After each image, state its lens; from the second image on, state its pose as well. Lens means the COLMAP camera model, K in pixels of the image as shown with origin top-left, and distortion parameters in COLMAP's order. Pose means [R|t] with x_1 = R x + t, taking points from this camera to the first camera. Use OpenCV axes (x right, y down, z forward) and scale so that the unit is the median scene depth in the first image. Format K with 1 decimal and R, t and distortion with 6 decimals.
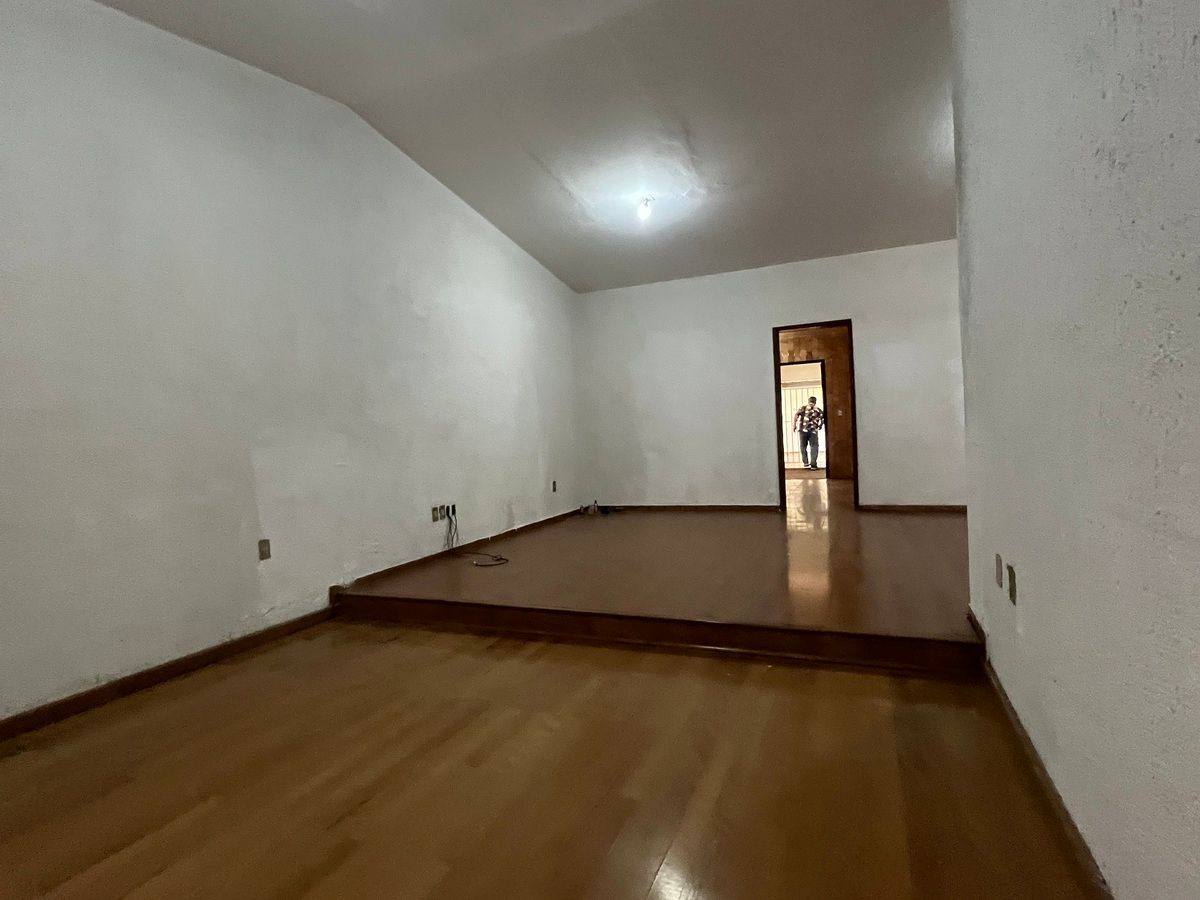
lens RADIAL K [[612.0, 0, 600.0], [0, 612.0, 450.0], [0, 0, 1]] dist [-0.001319, -0.000296]
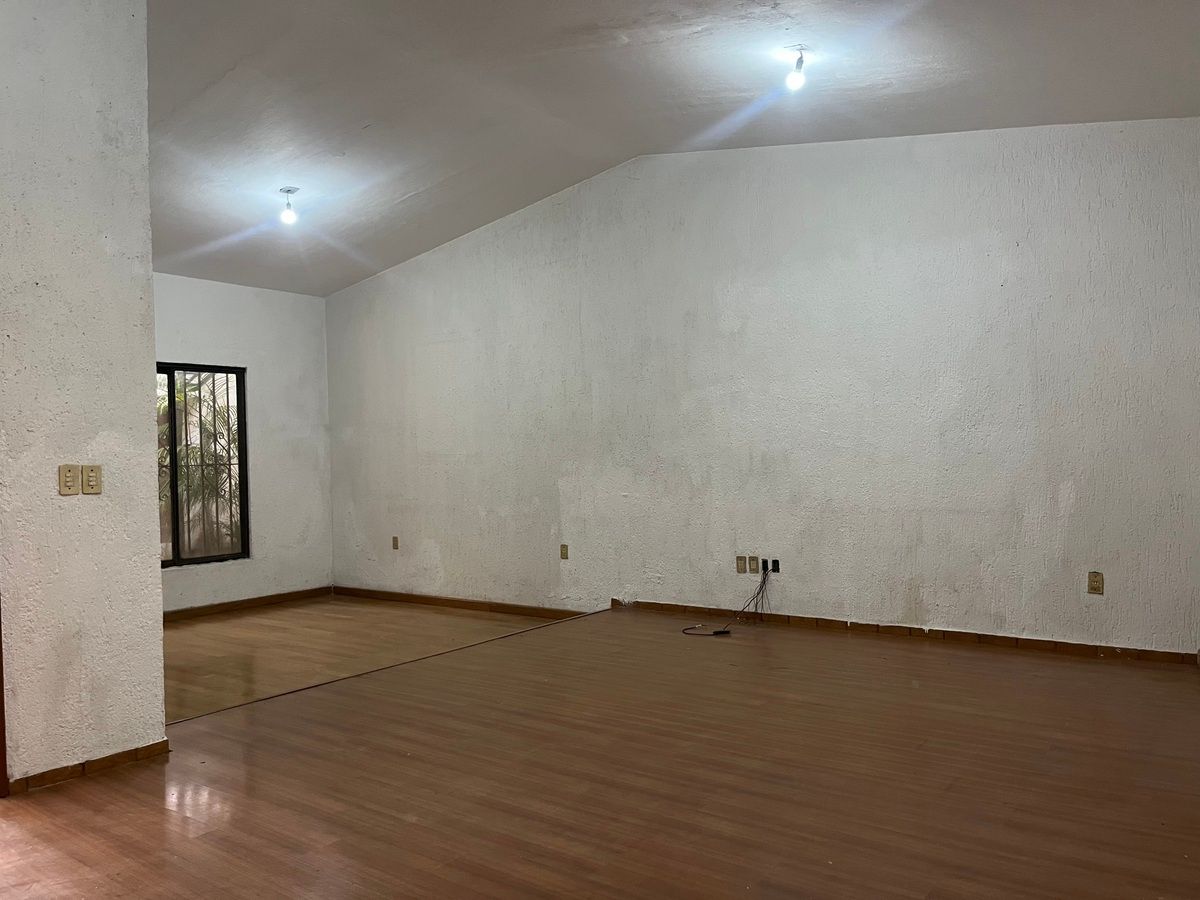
lens RADIAL K [[893.2, 0, 600.0], [0, 893.2, 450.0], [0, 0, 1]] dist [0.048899, -0.002467]
pose [[-0.224615, 0.045659, -0.973377, 0.974469], [0.005957, 0.998947, 0.045484, -0.110421], [0.974429, 0.004418, -0.224651, 1.094858]]
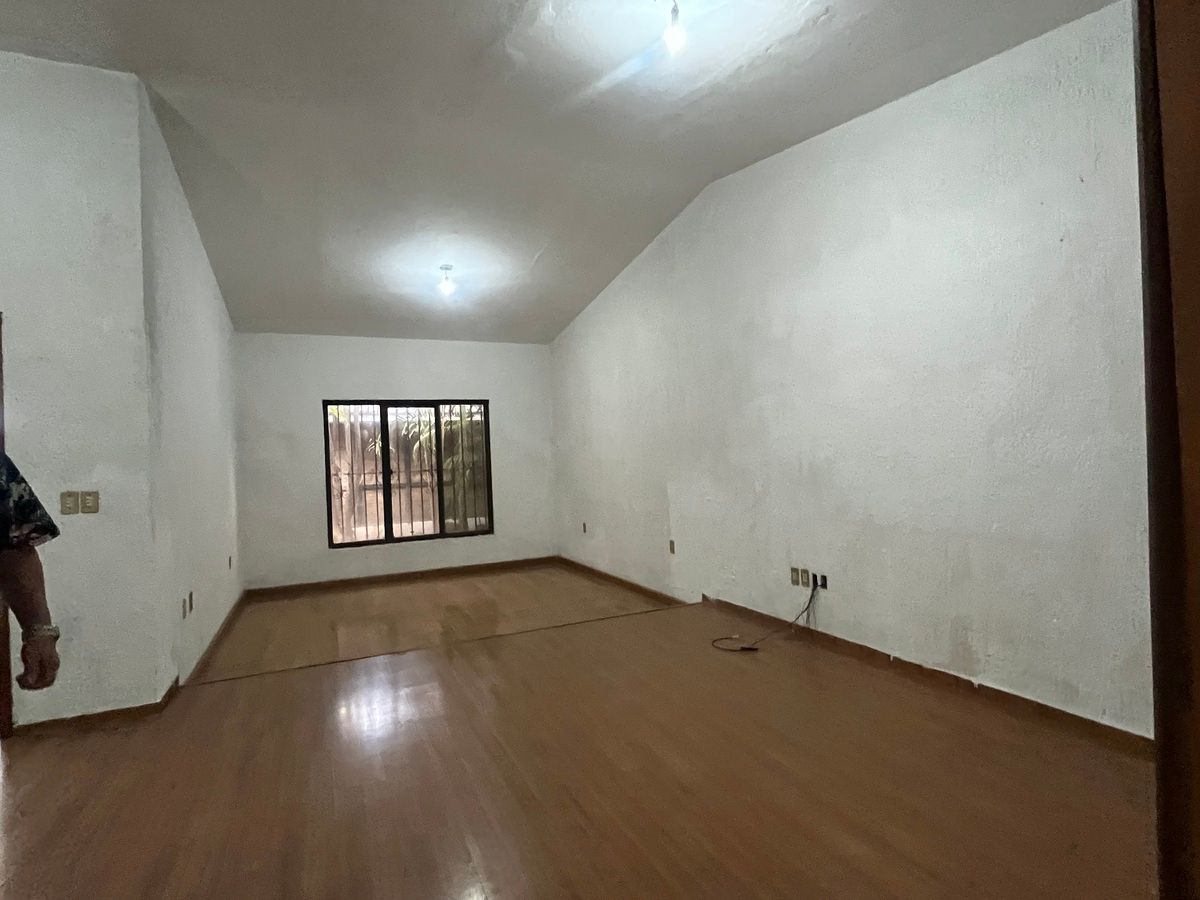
lens RADIAL K [[612.0, 0, 600.0], [0, 612.0, 450.0], [0, 0, 1]] dist [-0.001319, -0.000296]
pose [[-0.667221, 0.064480, -0.742064, 0.504543], [0.049873, 0.997878, 0.041865, -0.111435], [0.743188, -0.009076, -0.669021, 1.365596]]
